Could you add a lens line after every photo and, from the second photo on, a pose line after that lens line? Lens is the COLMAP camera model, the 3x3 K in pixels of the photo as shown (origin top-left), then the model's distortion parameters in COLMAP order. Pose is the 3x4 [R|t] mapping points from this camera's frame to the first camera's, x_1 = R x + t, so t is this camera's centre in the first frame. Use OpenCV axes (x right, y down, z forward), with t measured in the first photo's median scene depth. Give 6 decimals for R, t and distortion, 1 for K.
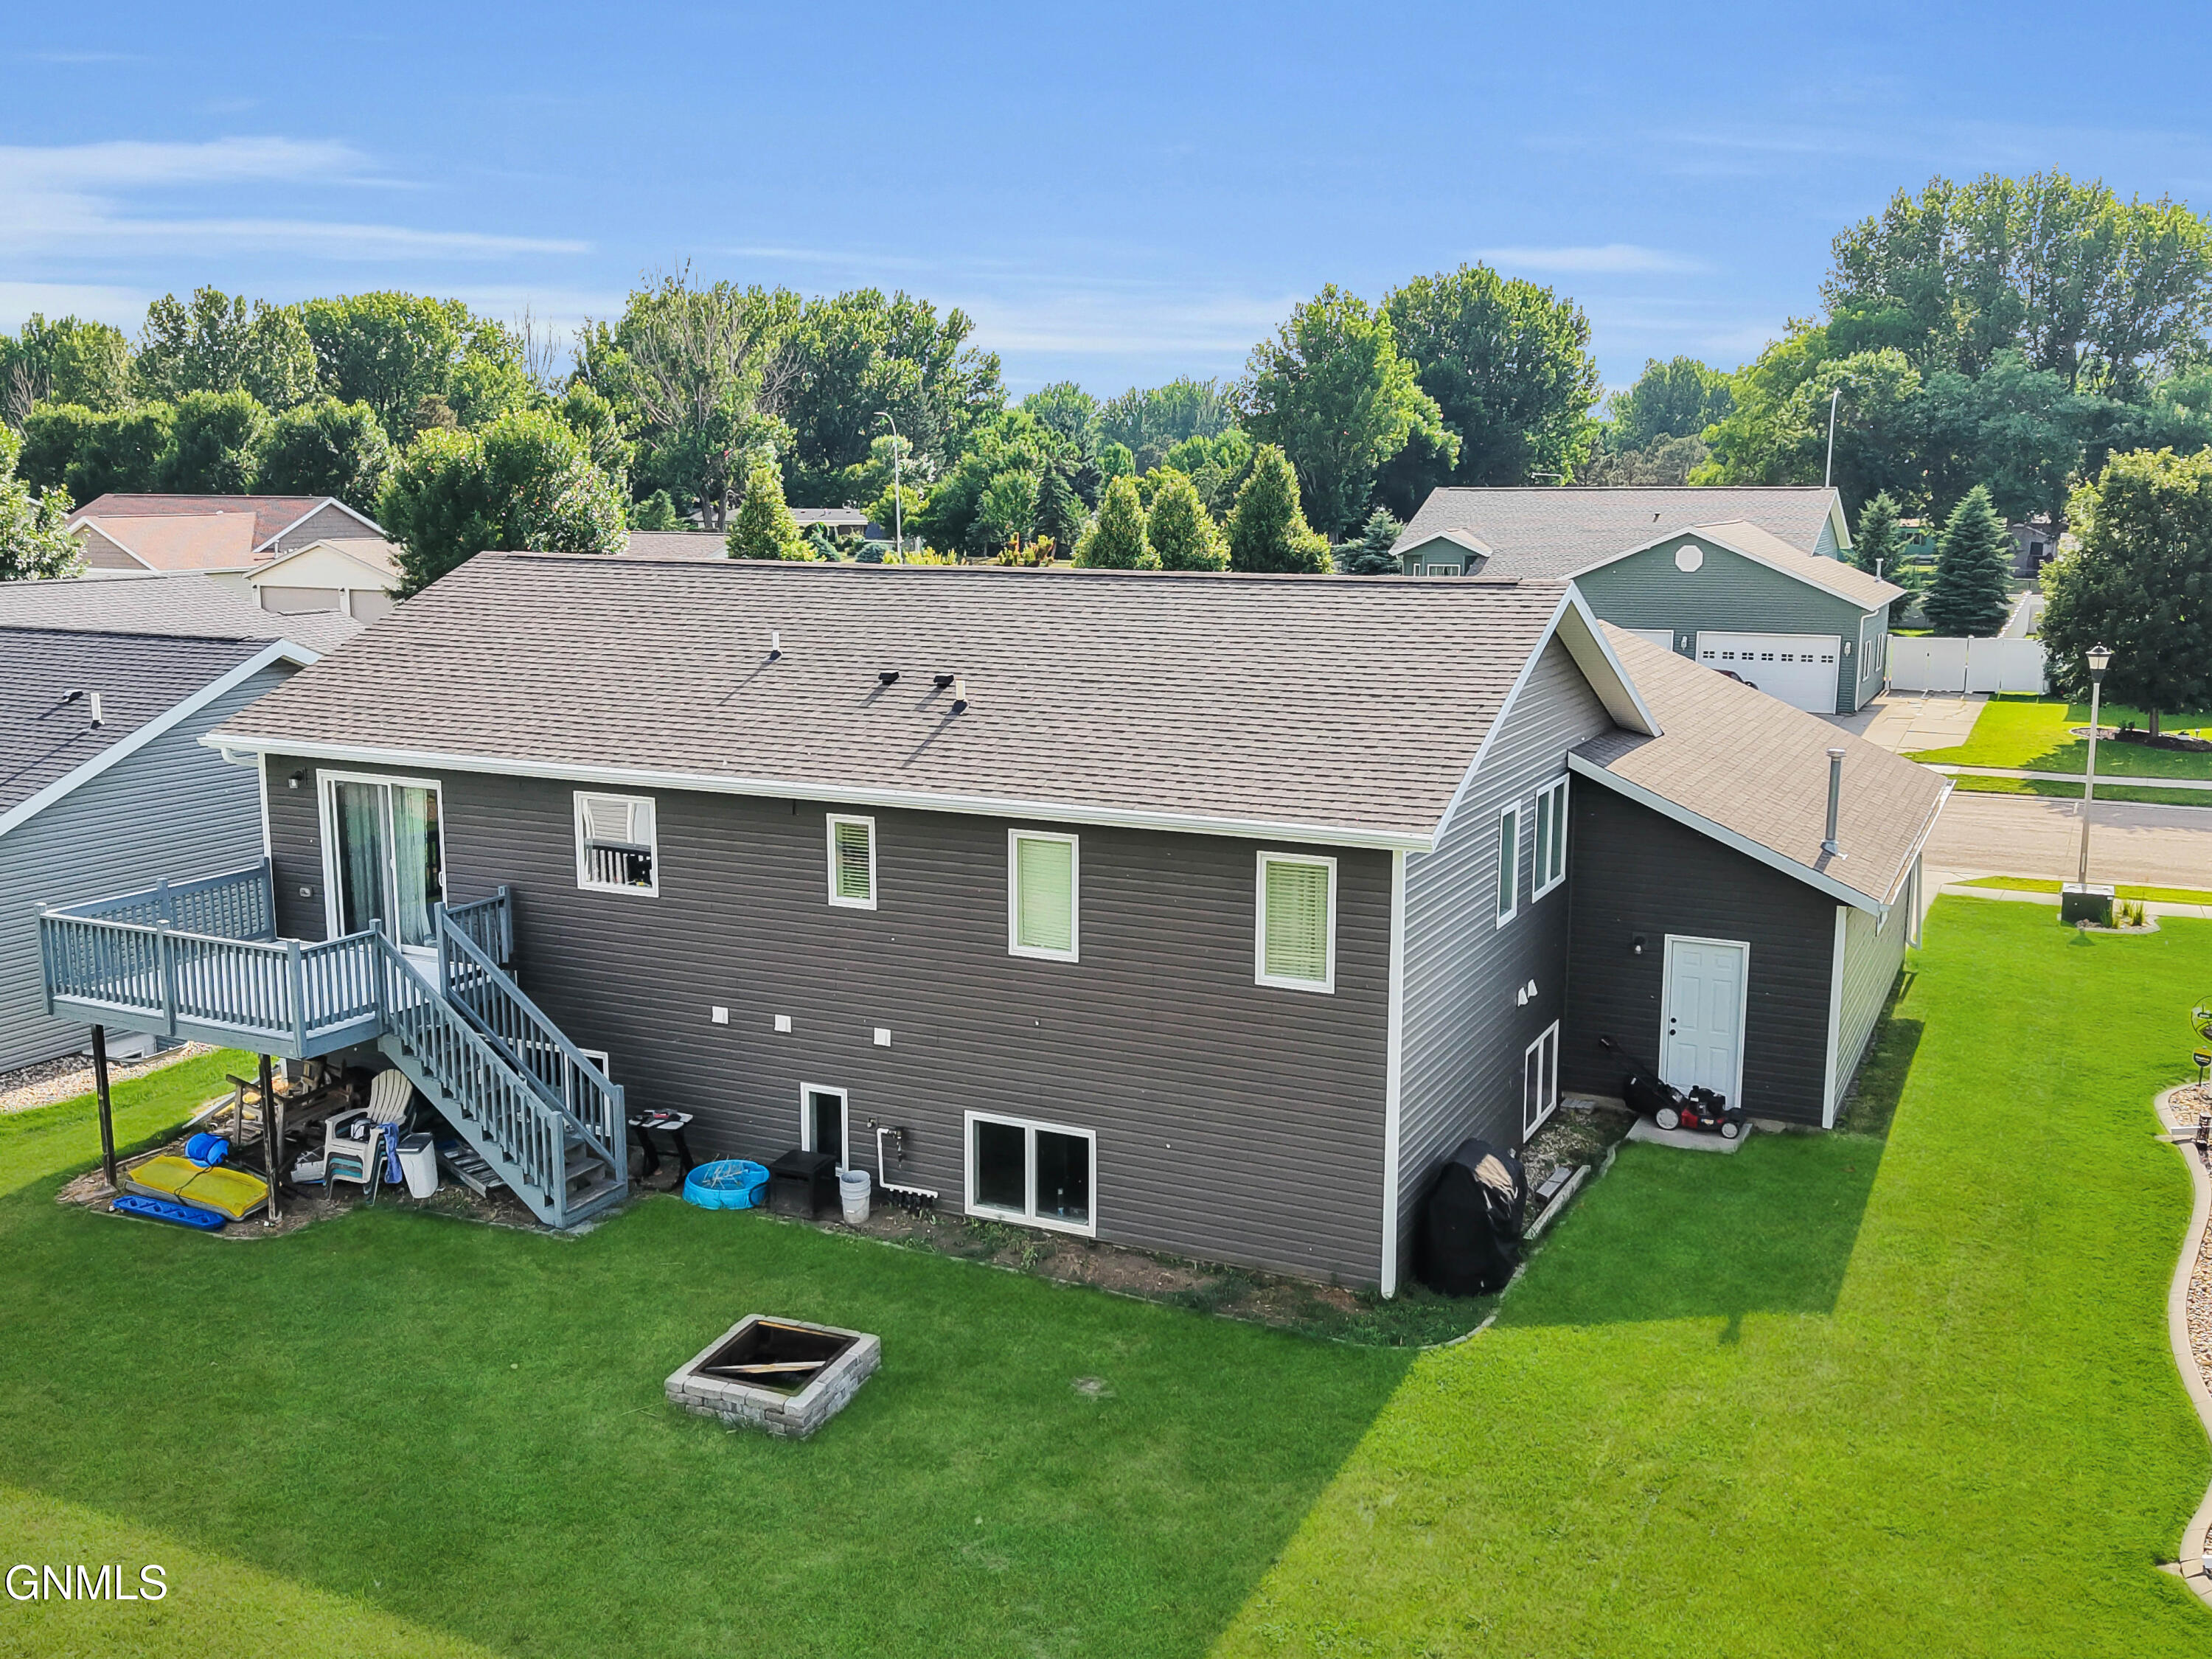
lens RADIAL K [[2029.4, 0, 1111.0], [0, 2029.4, 797.9], [0, 0, 1]] dist [0.094382, -0.206815]
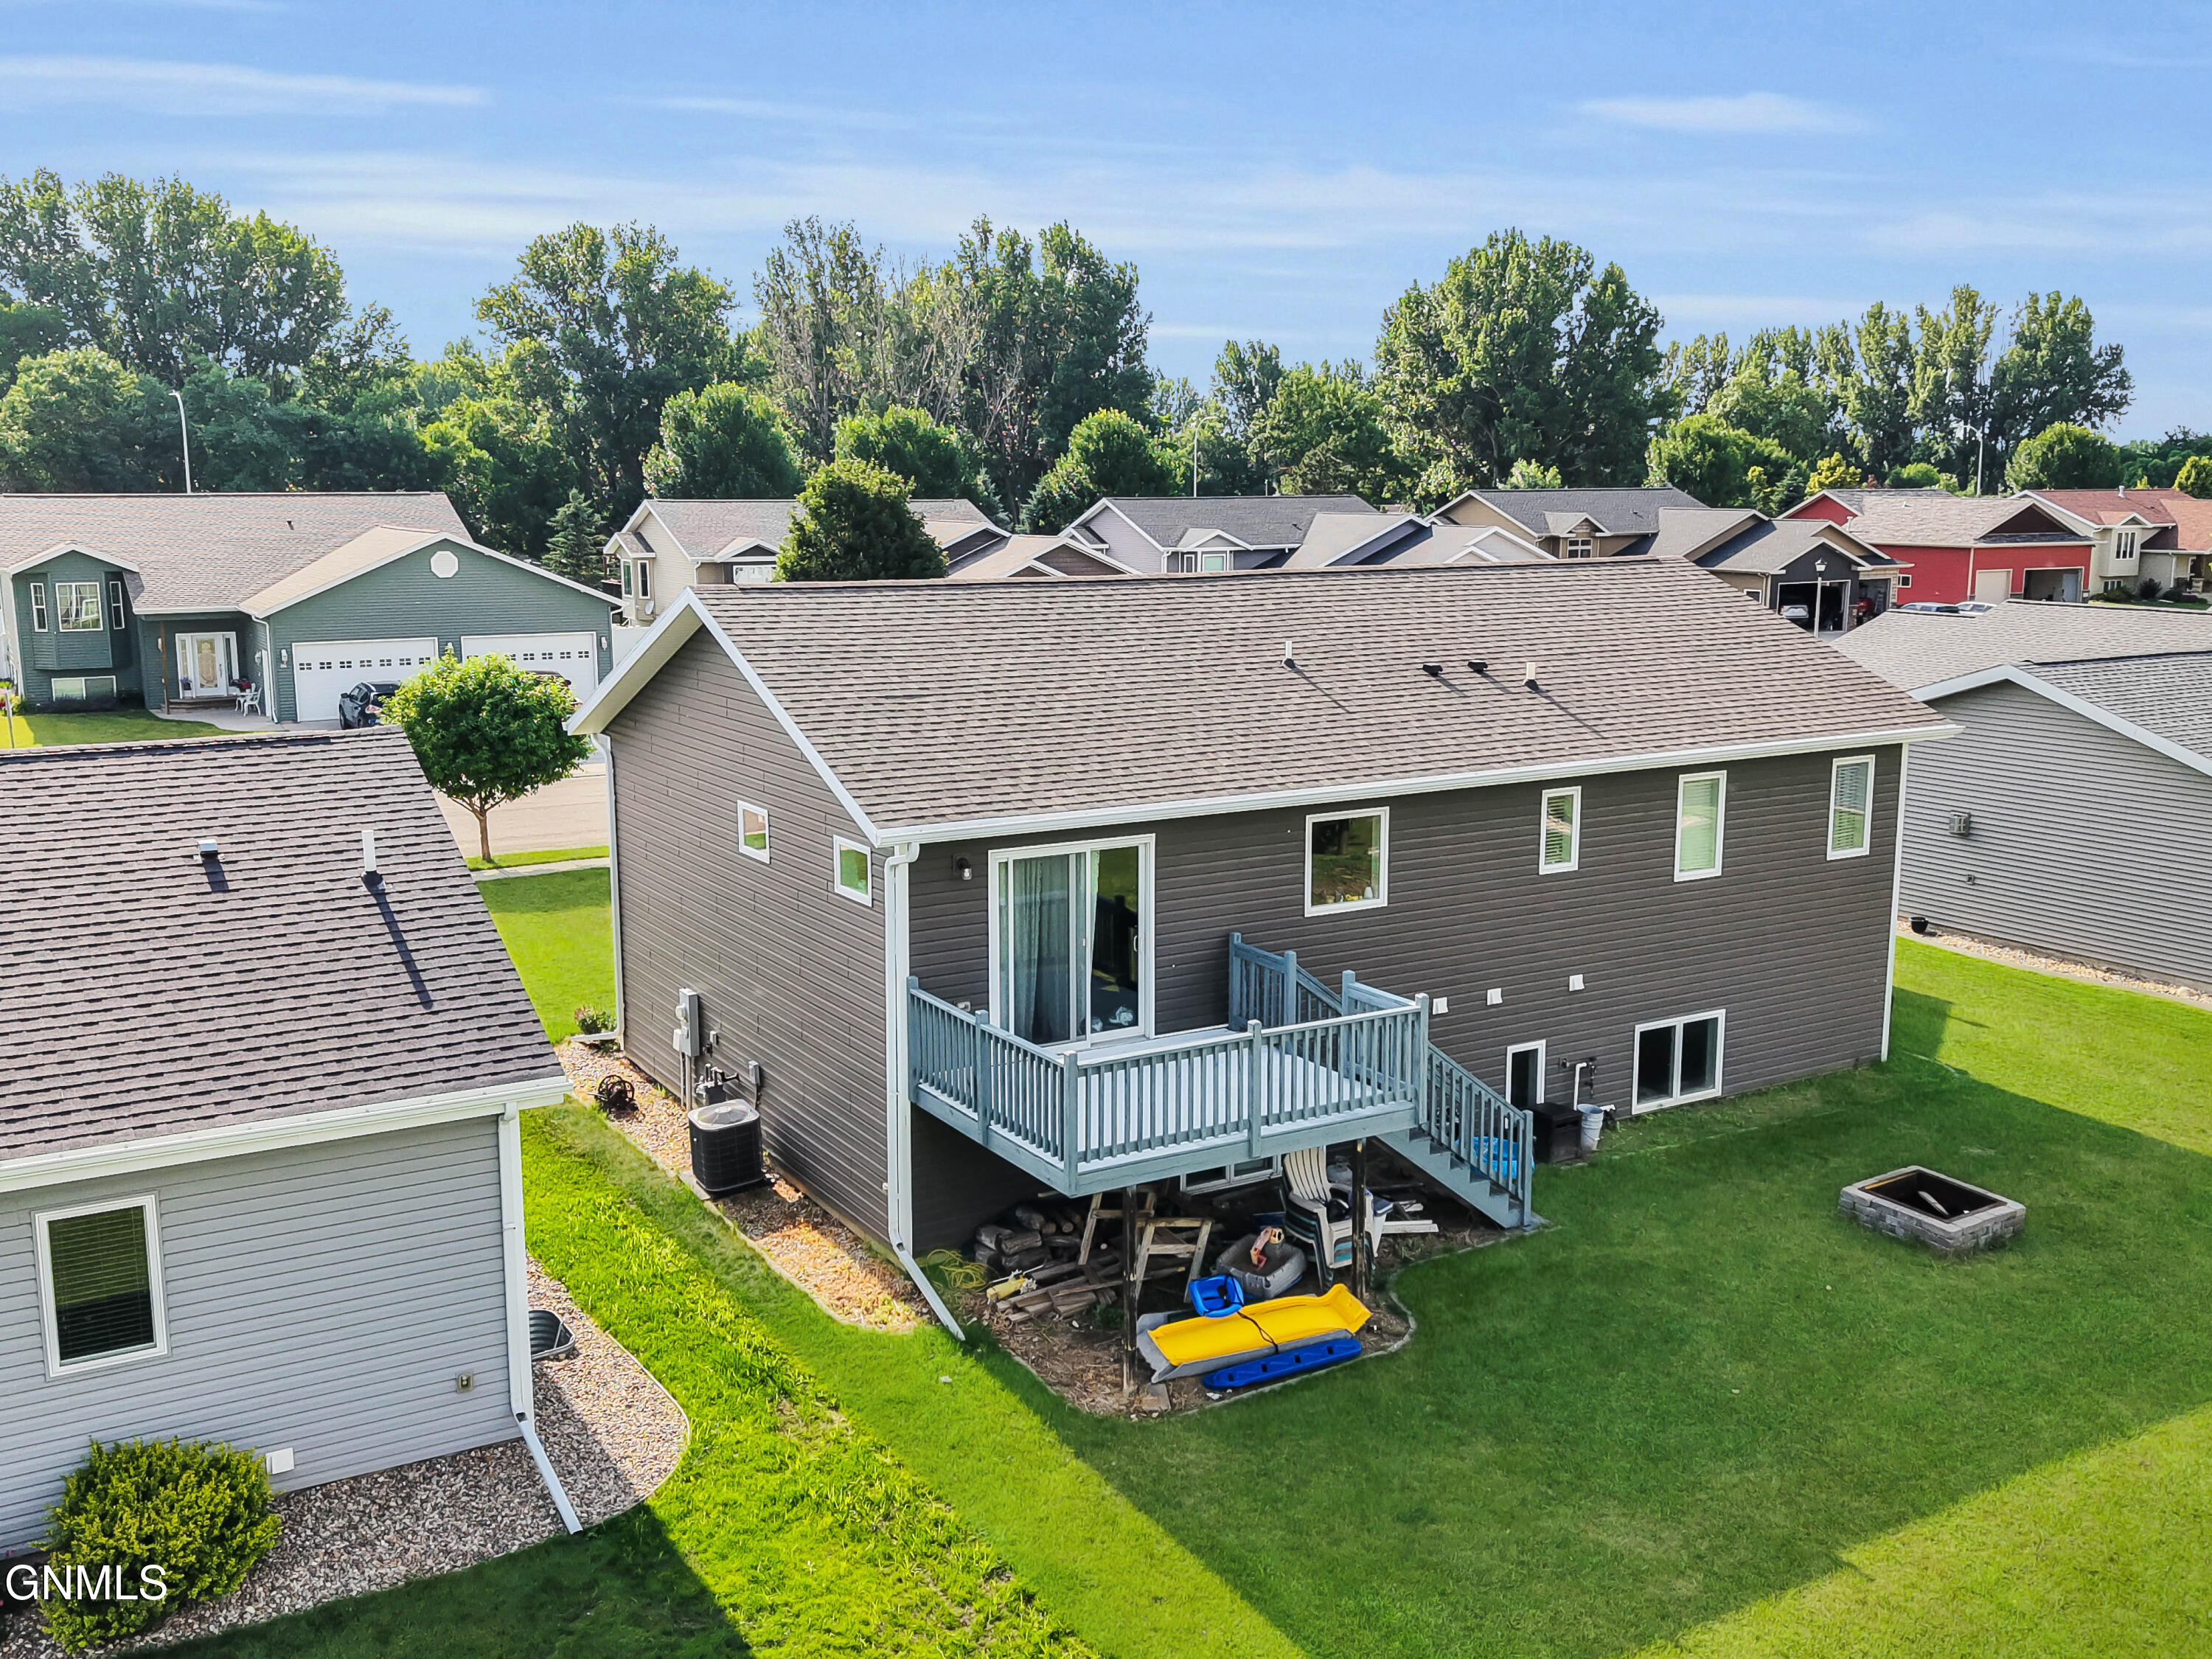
lens RADIAL K [[2029.4, 0, 1111.0], [0, 2029.4, 797.9], [0, 0, 1]] dist [0.094382, -0.206815]
pose [[0.549631, -0.134890, 0.824445, -1.153537], [0.136536, 0.988113, 0.070644, -0.096214], [-0.824174, 0.073738, 0.561515, 0.567535]]
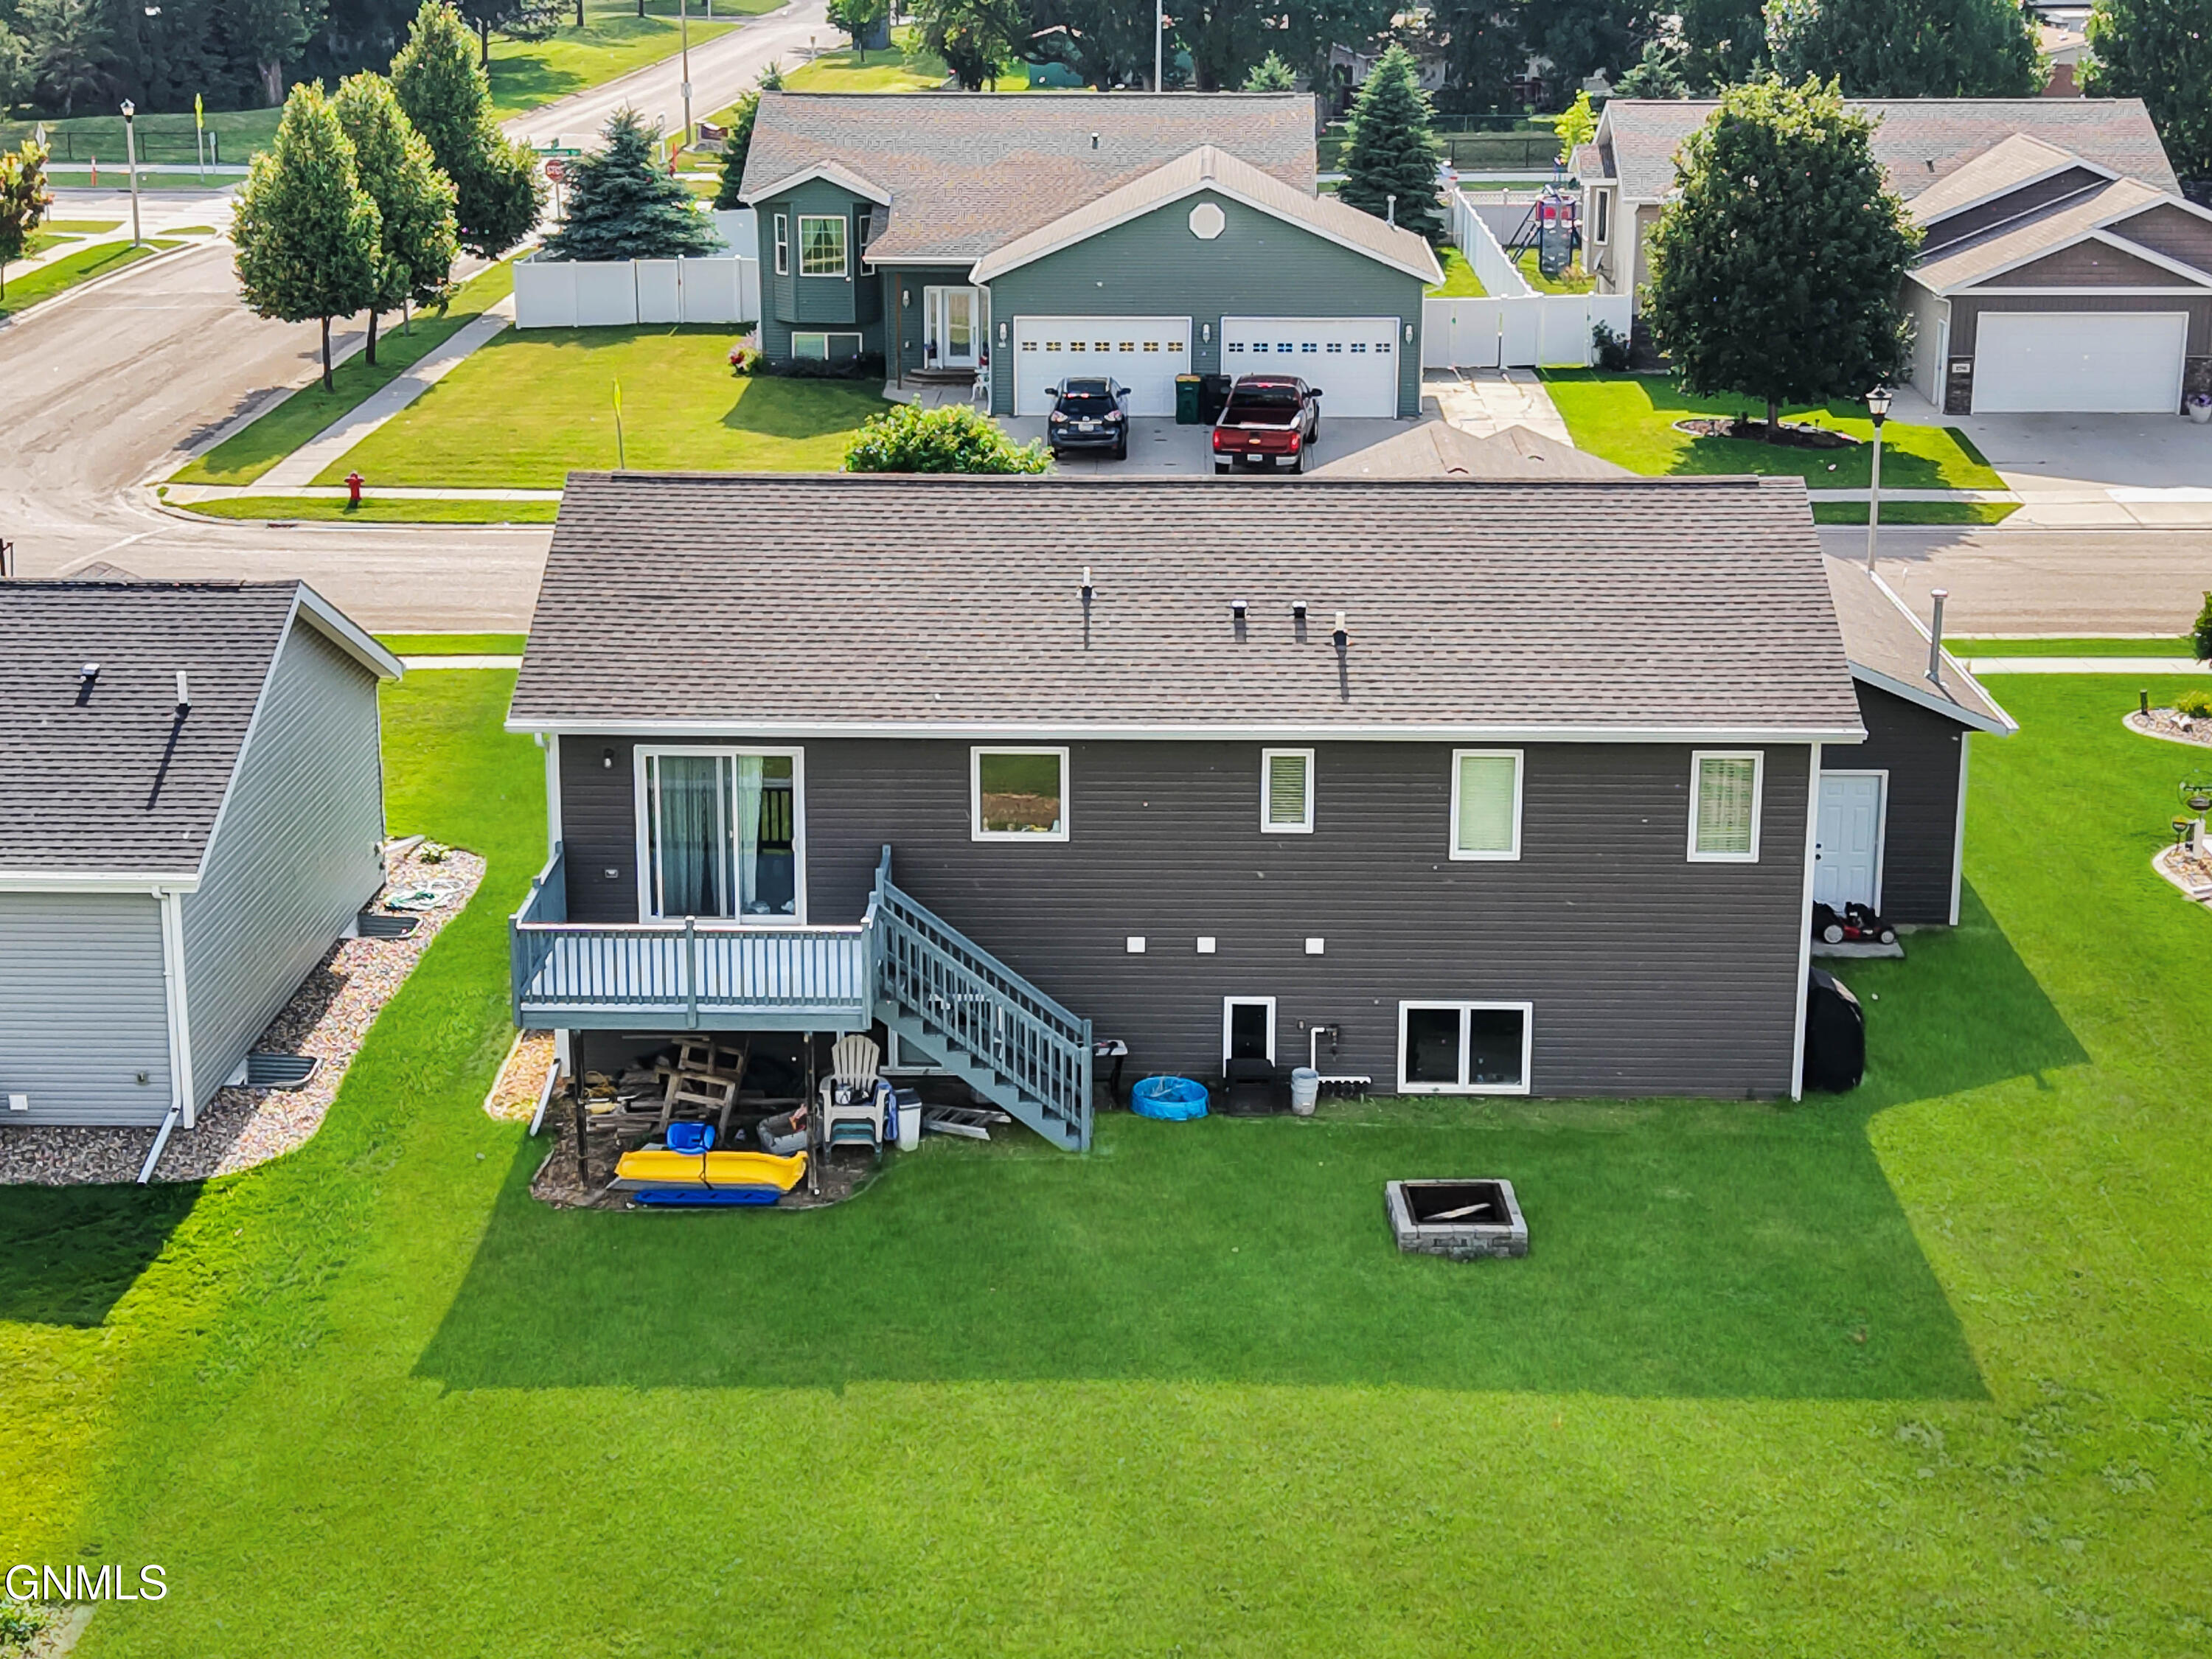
lens RADIAL K [[3654.7, 0, 1106.0], [0, 3654.7, 829.5], [0, 0, 1]] dist [0.116582, -0.144133]
pose [[0.910071, -0.110569, 0.399431, -0.985498], [0.066851, 0.990299, 0.121817, -0.190480], [-0.409025, -0.084160, 0.908634, -0.732674]]
